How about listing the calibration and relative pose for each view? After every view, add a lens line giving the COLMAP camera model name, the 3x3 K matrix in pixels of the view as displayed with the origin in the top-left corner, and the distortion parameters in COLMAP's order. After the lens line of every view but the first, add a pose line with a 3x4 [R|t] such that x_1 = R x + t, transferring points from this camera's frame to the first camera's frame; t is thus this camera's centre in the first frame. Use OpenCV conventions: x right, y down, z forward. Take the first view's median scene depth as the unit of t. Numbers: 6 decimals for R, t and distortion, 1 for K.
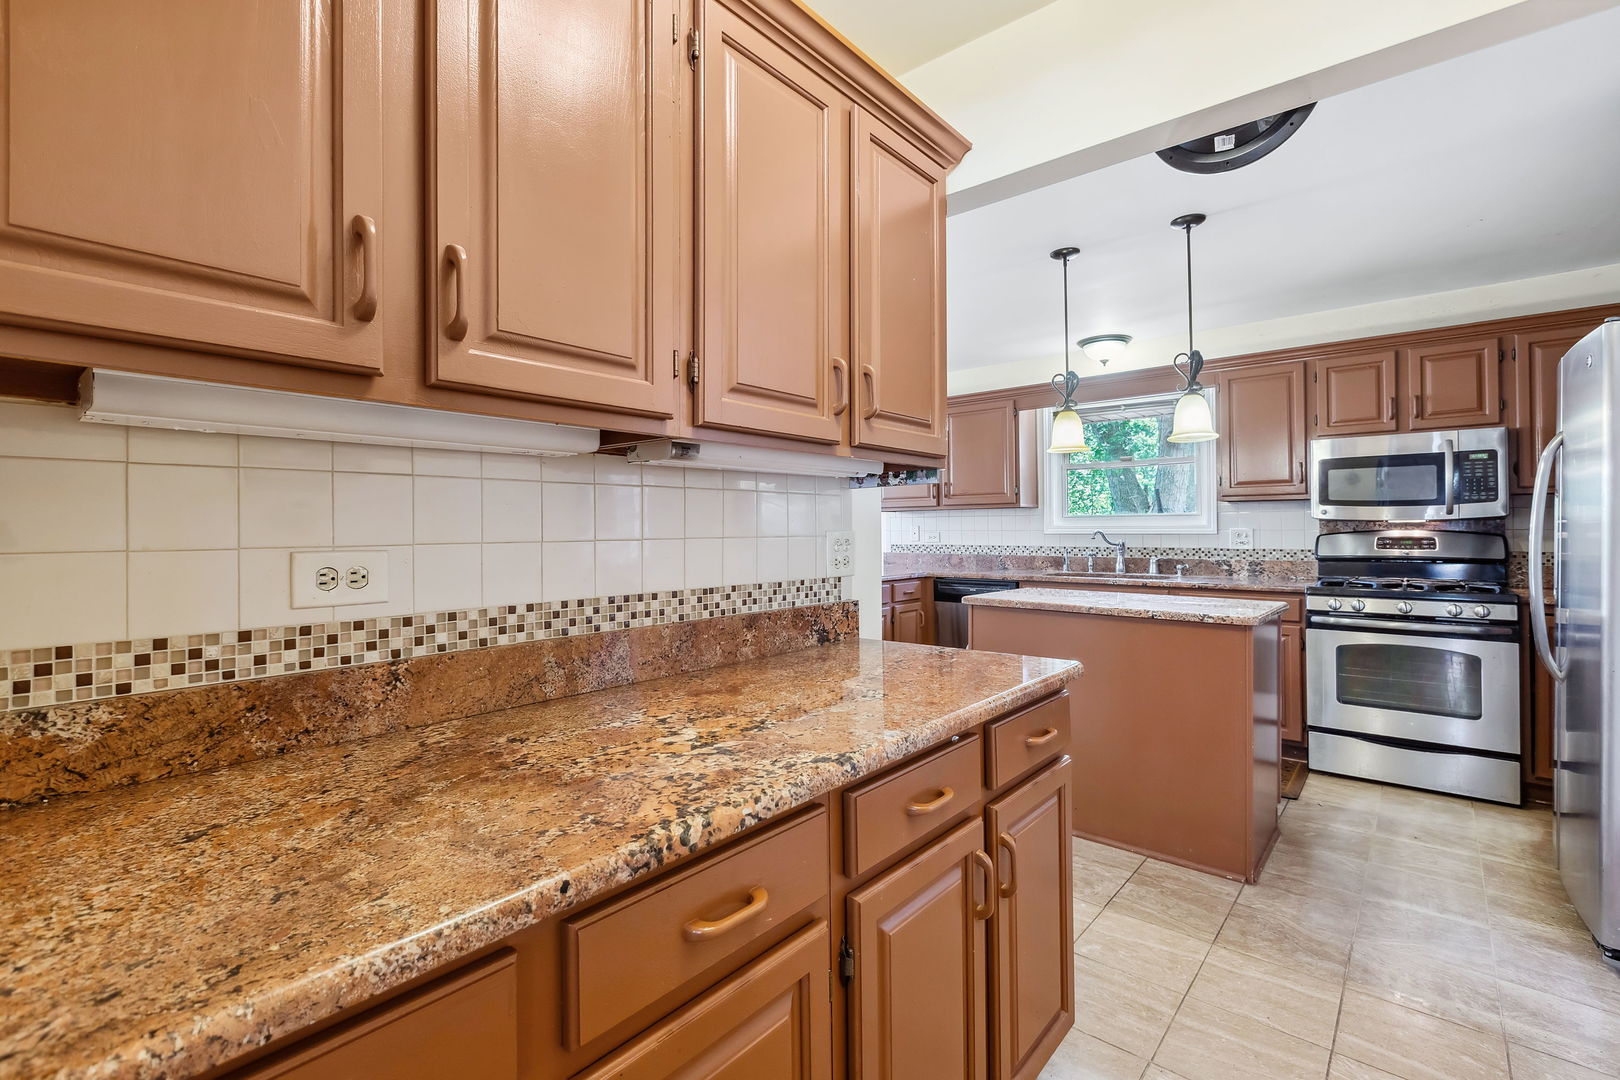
lens RADIAL K [[726.5, 0, 809.5], [0, 726.5, 531.2], [0, 0, 1]] dist [-0.003011, 0.000671]
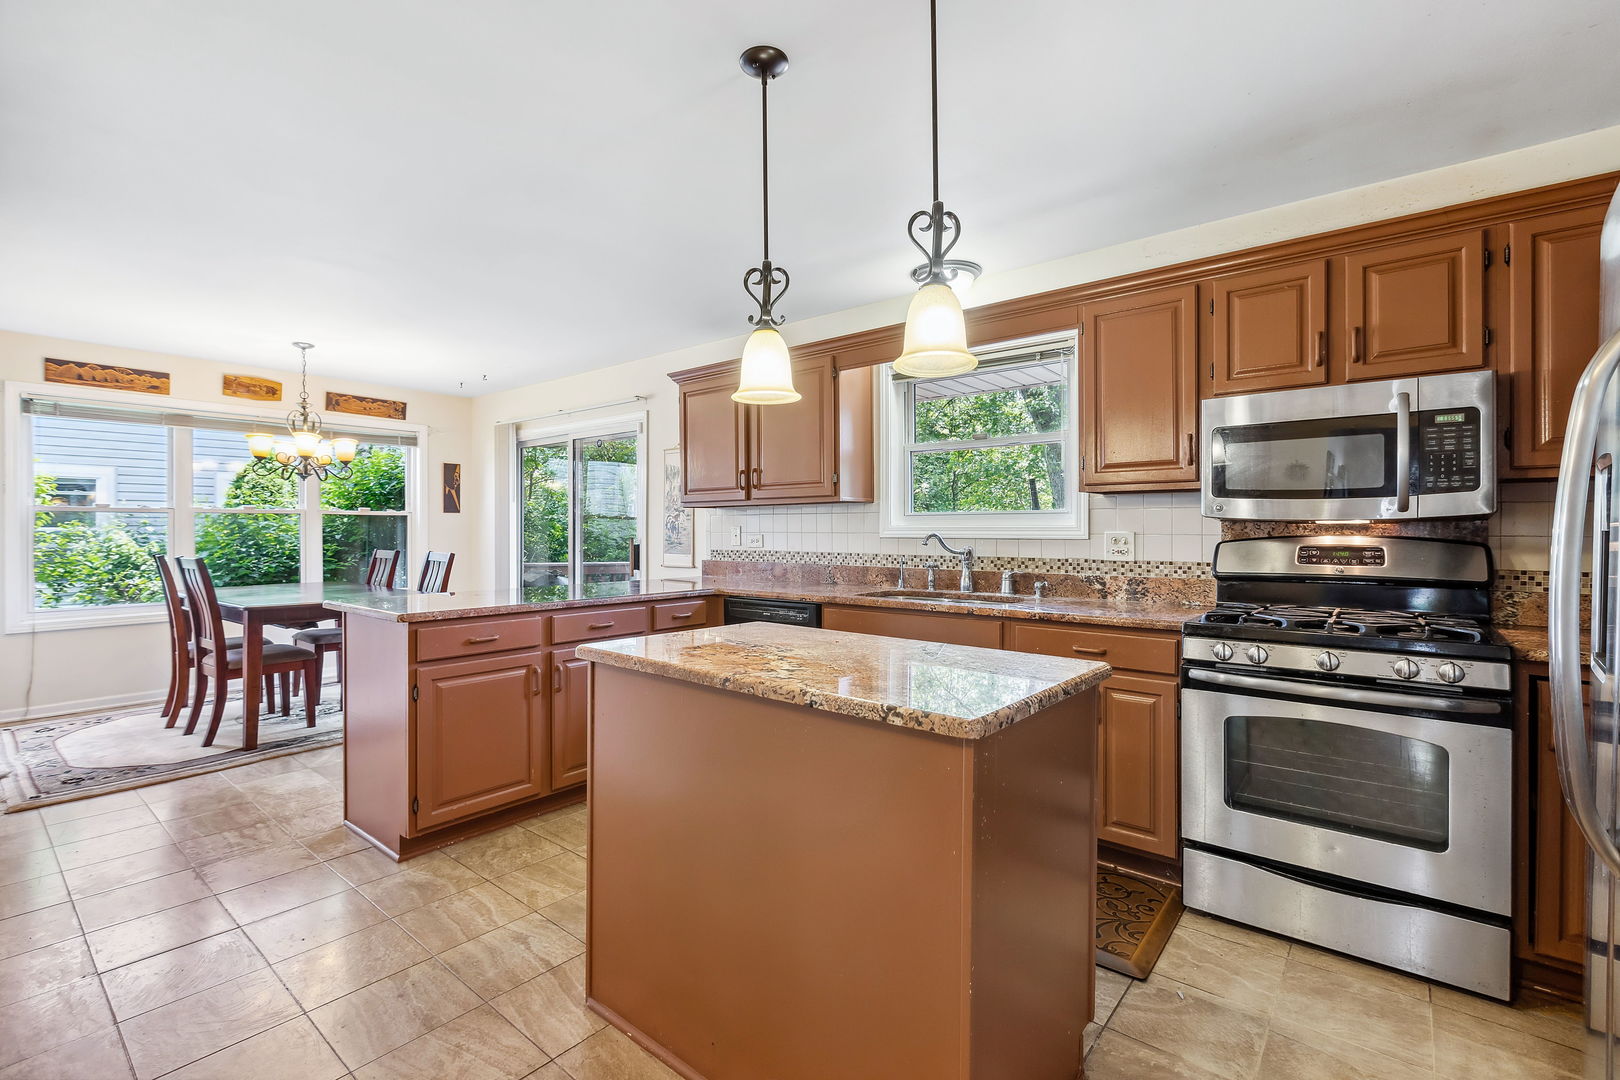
lens RADIAL K [[726.5, 0, 807.2], [0, 726.5, 538.9], [0, 0, 1]] dist [-0.003011, 0.000671]
pose [[0.999783, 0.005920, 0.019974, 0.337748], [-0.006110, 0.999936, 0.009480, -0.001975], [-0.019916, -0.009600, 0.999756, 0.363967]]
